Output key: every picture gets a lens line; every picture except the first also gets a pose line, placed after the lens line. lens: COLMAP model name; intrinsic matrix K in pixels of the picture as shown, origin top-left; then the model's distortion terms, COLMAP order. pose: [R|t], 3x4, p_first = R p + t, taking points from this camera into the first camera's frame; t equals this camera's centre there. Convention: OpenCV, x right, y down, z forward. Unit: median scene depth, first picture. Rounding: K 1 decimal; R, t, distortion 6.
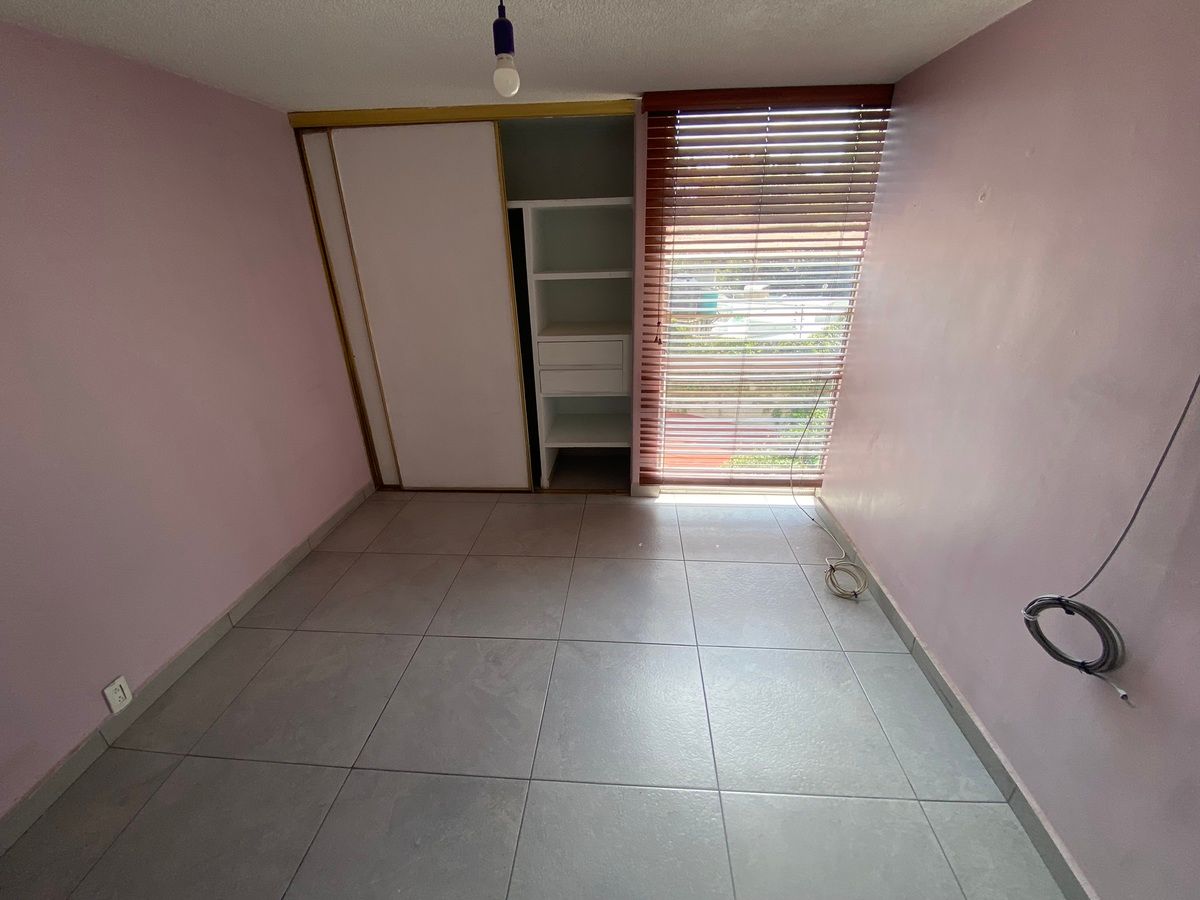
lens RADIAL K [[484.5, 0, 597.8], [0, 484.5, 447.8], [0, 0, 1]] dist [0.032282, -0.026445]
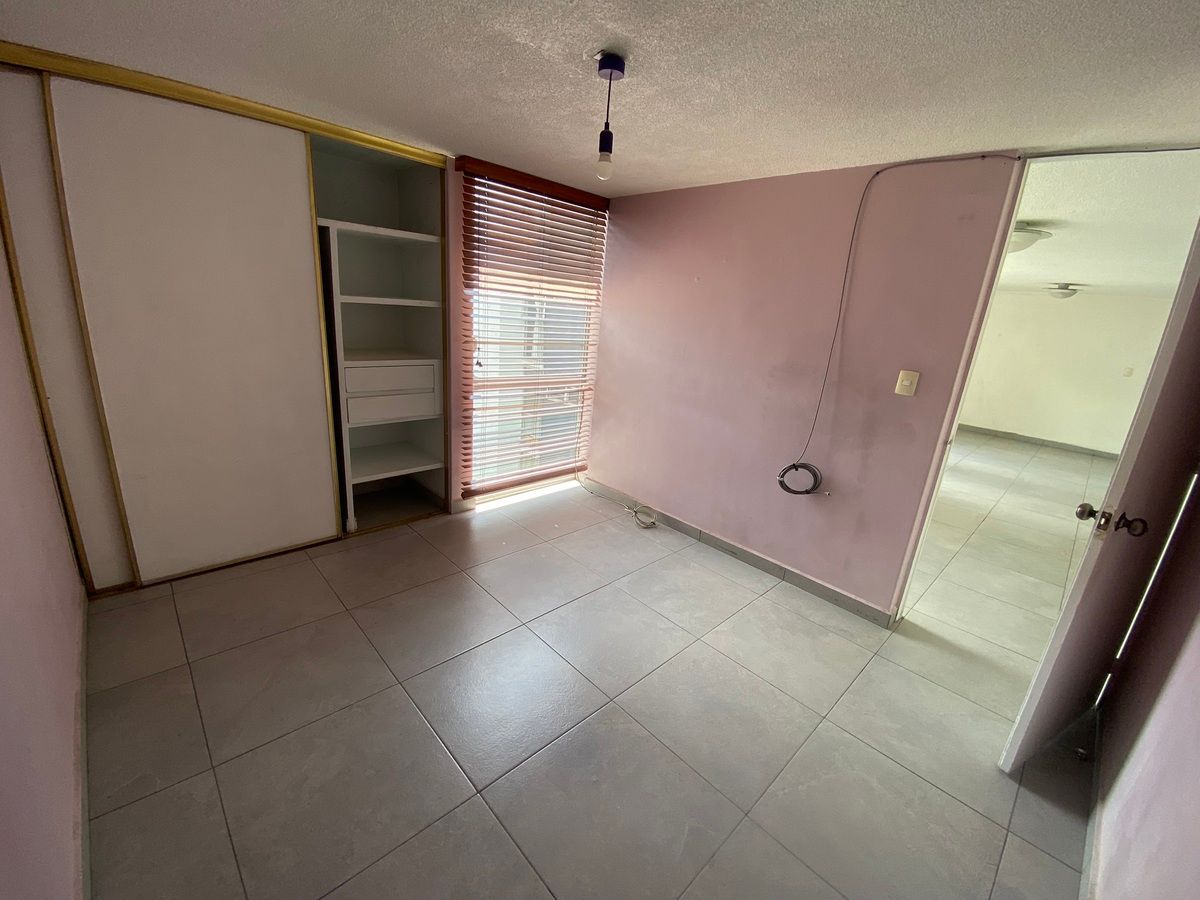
lens RADIAL K [[484.5, 0, 597.8], [0, 484.5, 447.8], [0, 0, 1]] dist [0.032282, -0.026445]
pose [[0.664746, -0.135593, 0.734661, -0.519473], [0.196236, 0.980551, 0.003414, 0.021971], [-0.720835, 0.141898, 0.678426, 0.052183]]
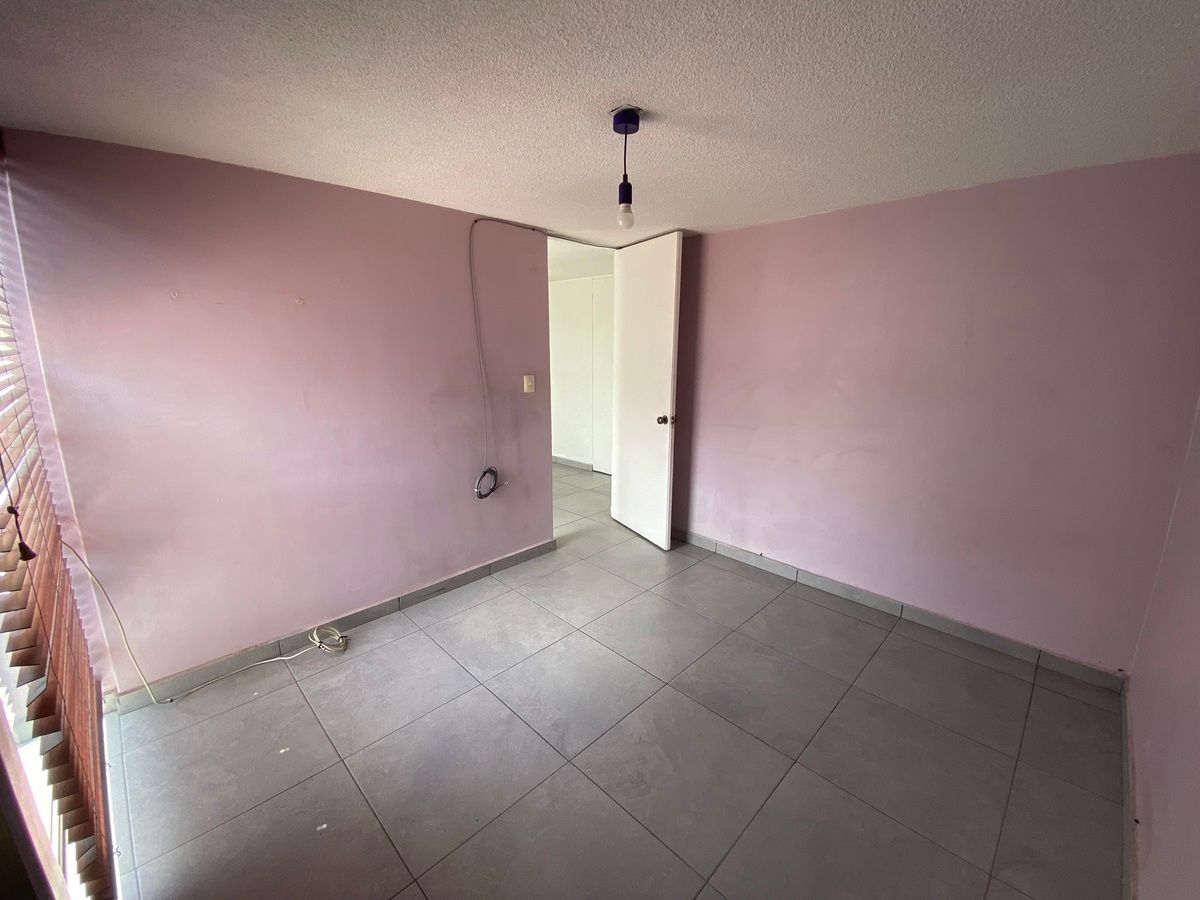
lens RADIAL K [[484.5, 0, 597.8], [0, 484.5, 447.8], [0, 0, 1]] dist [0.032282, -0.026445]
pose [[-0.761338, -0.121517, 0.636866, -0.429311], [0.258887, 0.843597, 0.470448, -0.331628], [-0.594426, 0.523046, -0.610803, 0.861846]]
